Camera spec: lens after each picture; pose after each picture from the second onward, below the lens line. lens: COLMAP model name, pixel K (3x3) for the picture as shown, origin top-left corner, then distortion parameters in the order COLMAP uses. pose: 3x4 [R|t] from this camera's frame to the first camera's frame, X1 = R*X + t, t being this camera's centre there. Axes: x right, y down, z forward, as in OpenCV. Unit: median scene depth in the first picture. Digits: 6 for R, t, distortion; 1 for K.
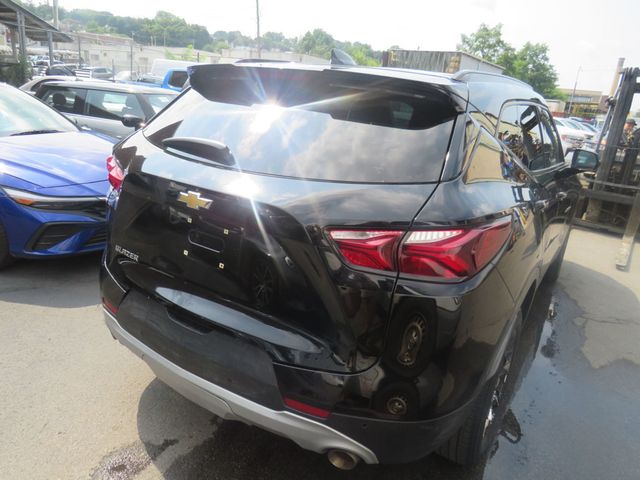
lens RADIAL K [[447.2, 0, 320.0], [0, 447.2, 240.0], [0, 0, 1]] dist [-0.033601, -0.004634]
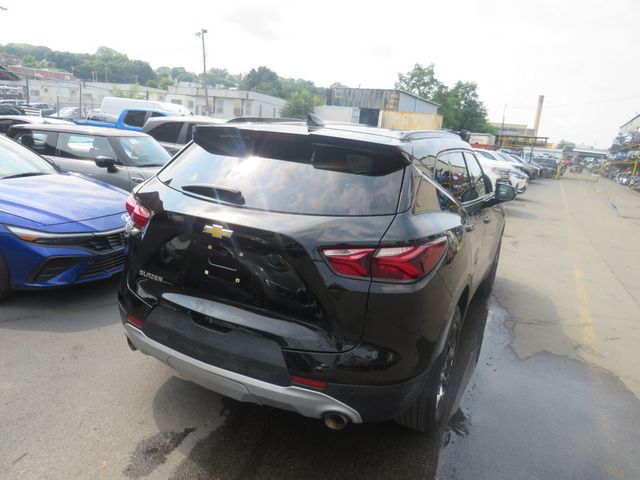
lens RADIAL K [[447.2, 0, 320.0], [0, 447.2, 240.0], [0, 0, 1]] dist [-0.033601, -0.004634]
pose [[0.992843, -0.030201, 0.115547, -0.064362], [0.038252, 0.996944, -0.068107, 0.019050], [-0.113137, 0.072039, 0.990964, -0.173018]]
